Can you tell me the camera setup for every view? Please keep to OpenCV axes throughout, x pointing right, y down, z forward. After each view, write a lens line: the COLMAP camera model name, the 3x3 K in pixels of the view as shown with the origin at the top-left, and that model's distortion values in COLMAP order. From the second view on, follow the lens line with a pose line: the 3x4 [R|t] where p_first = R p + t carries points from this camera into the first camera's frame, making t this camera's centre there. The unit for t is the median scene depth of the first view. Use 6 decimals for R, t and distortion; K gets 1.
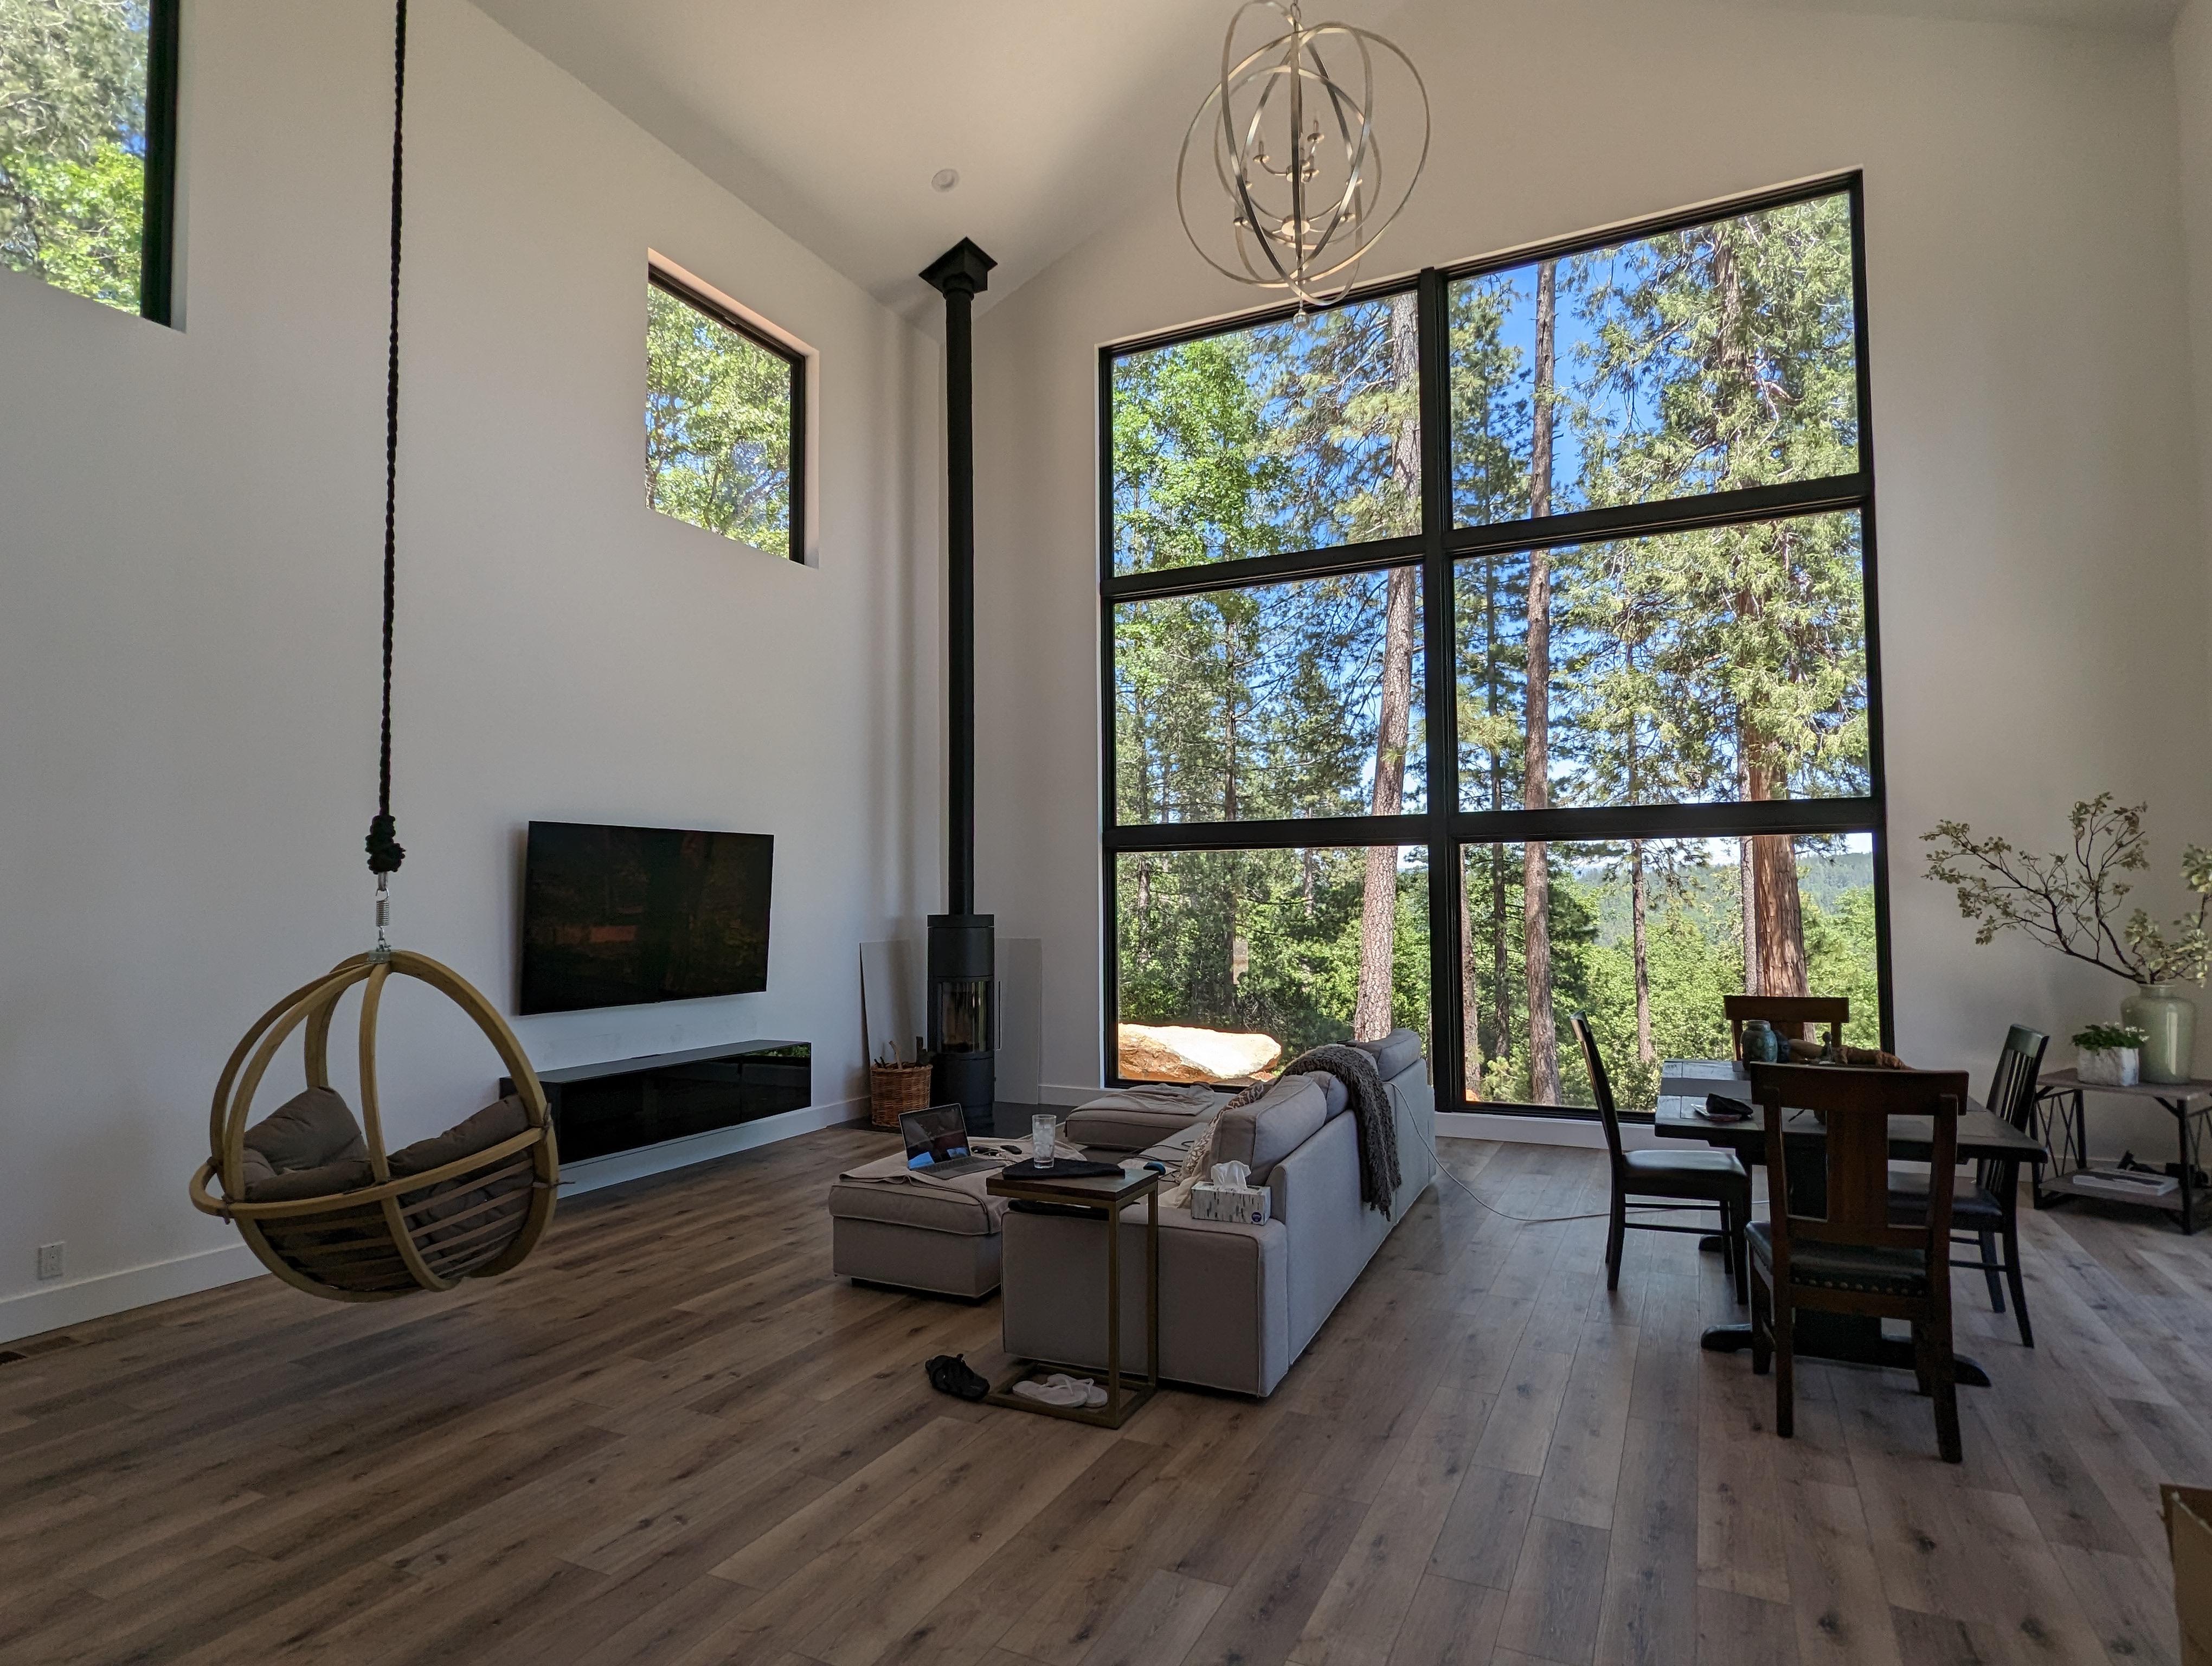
lens RADIAL K [[1224.4, 0, 1107.1], [0, 1224.4, 843.1], [0, 0, 1]] dist [0.001821, 0.000620]
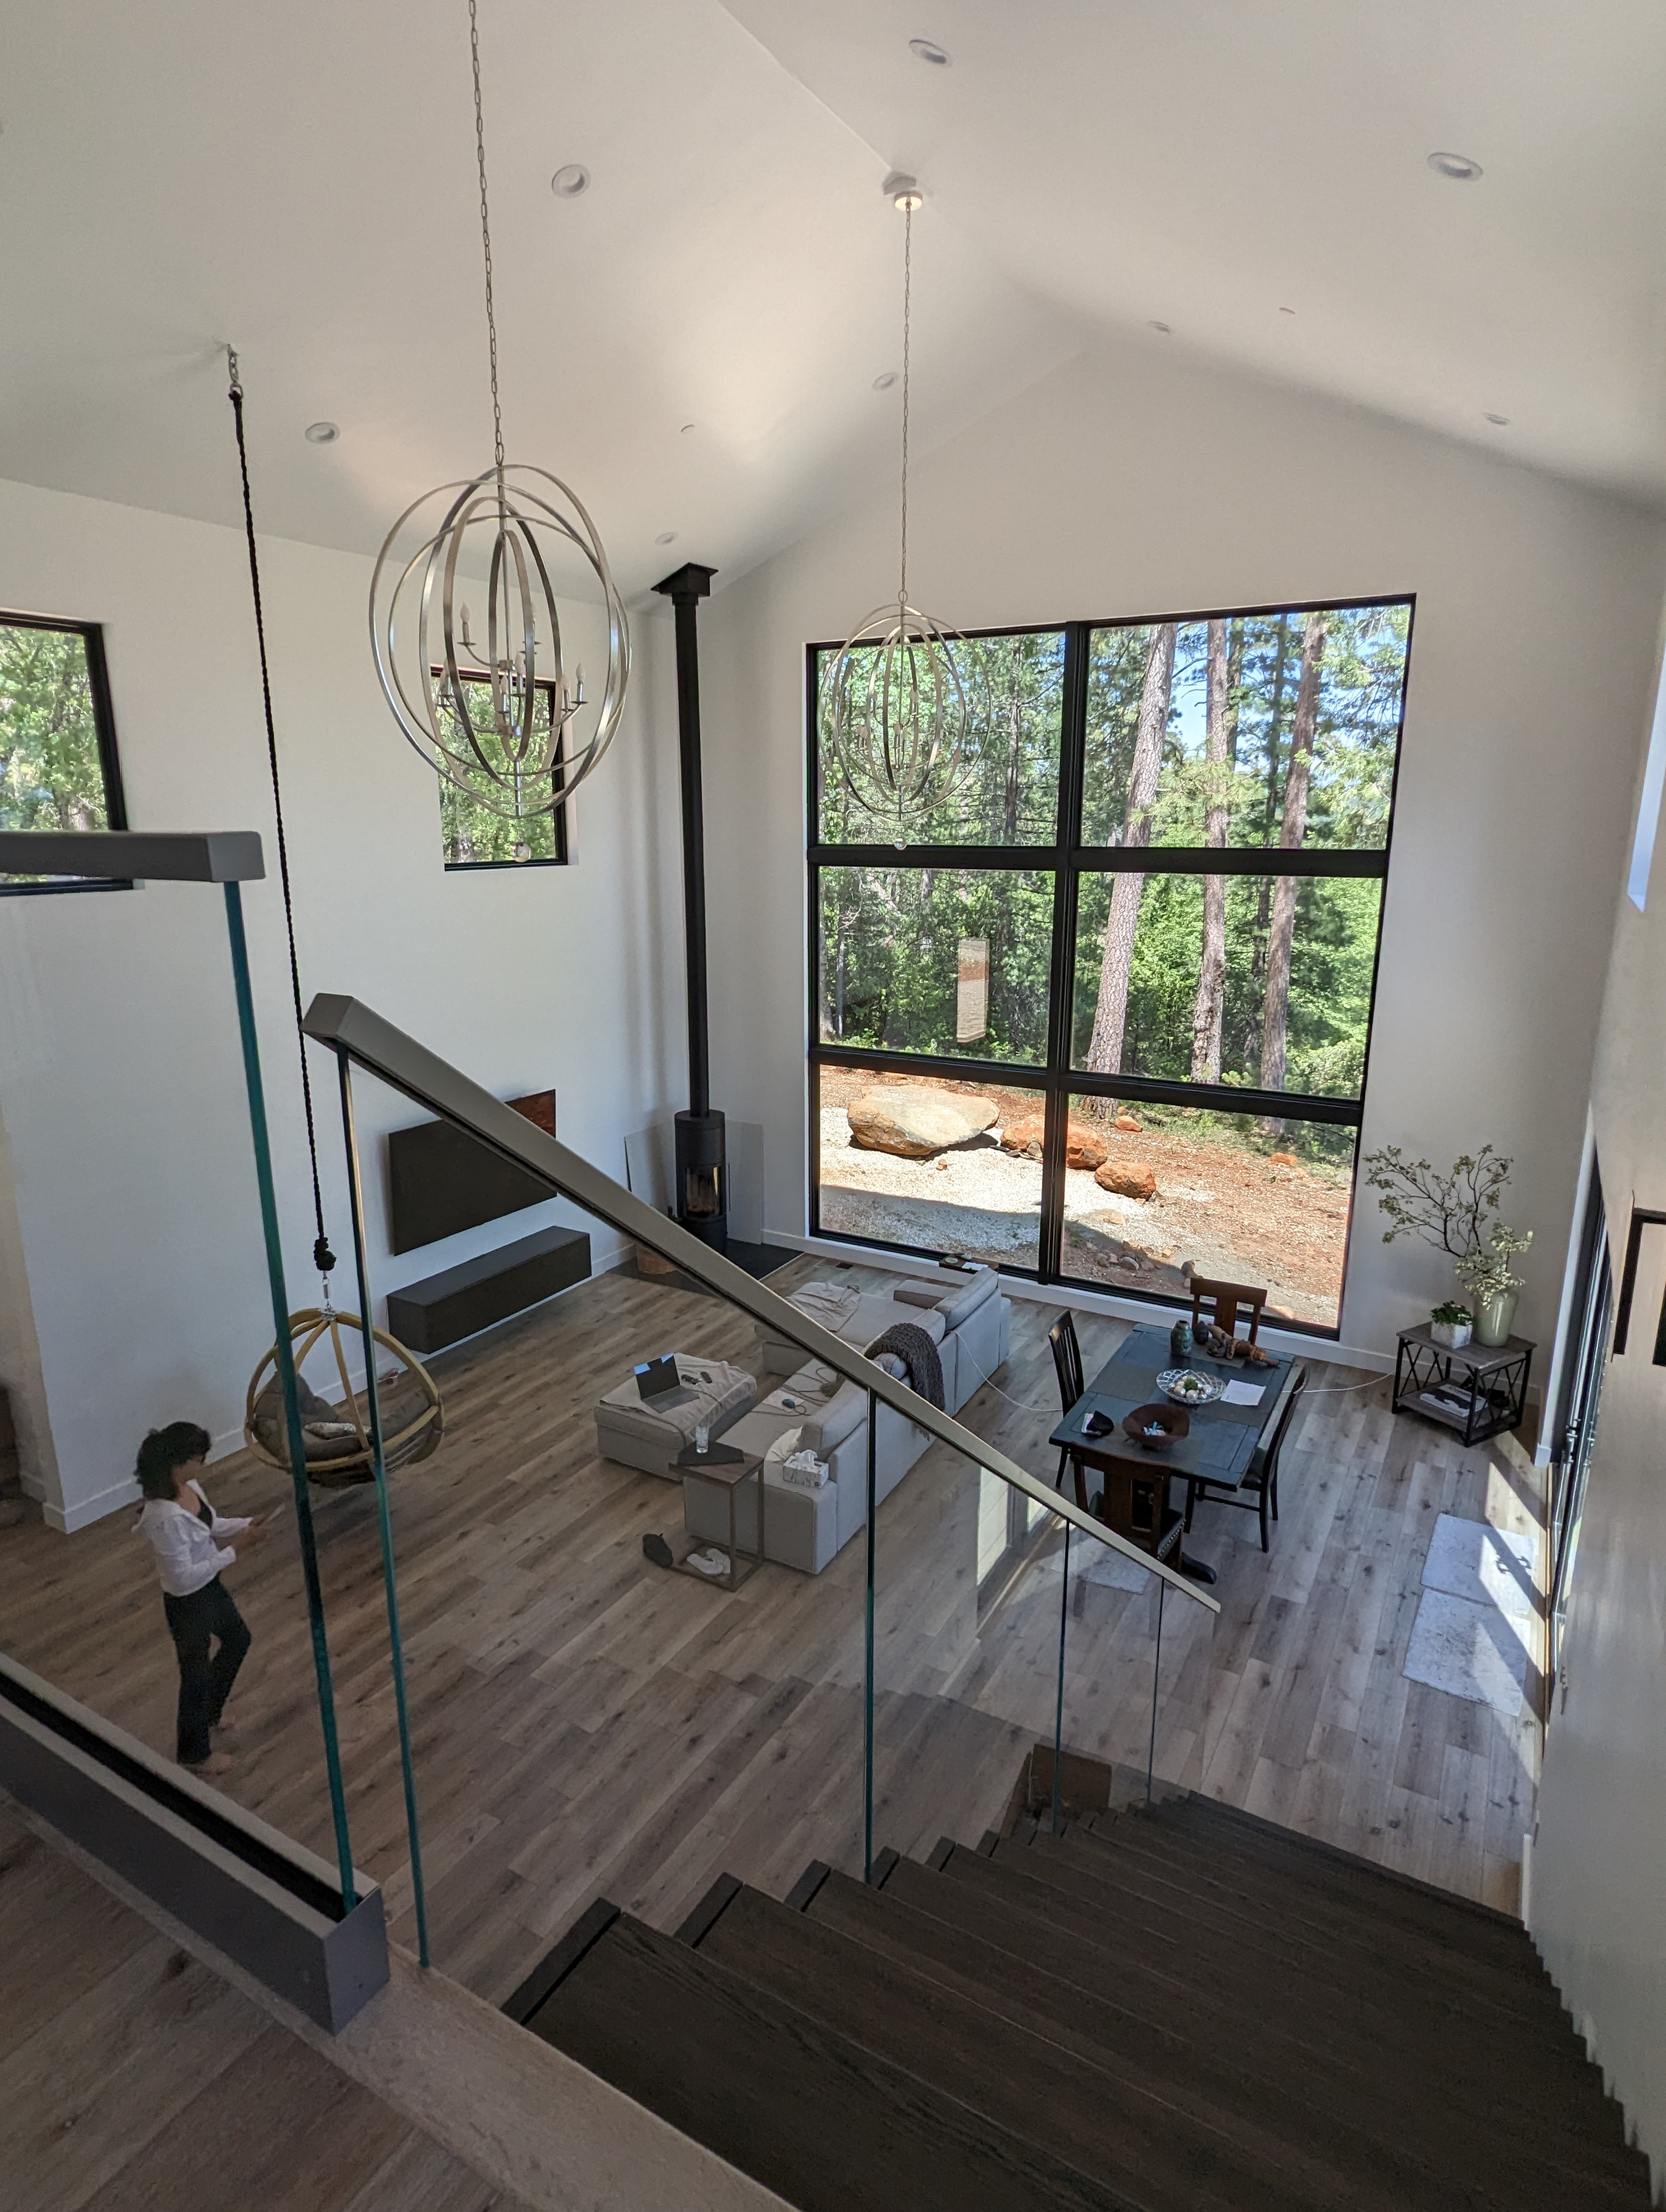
lens RADIAL K [[1224.4, 0, 829.0], [0, 1224.4, 1097.2], [0, 0, 1]] dist [0.001821, 0.000620]
pose [[0.997593, 0.021944, -0.065776, 0.211208], [-0.003106, 0.961793, 0.273761, -0.637266], [0.069270, -0.272897, 0.959546, -0.503785]]
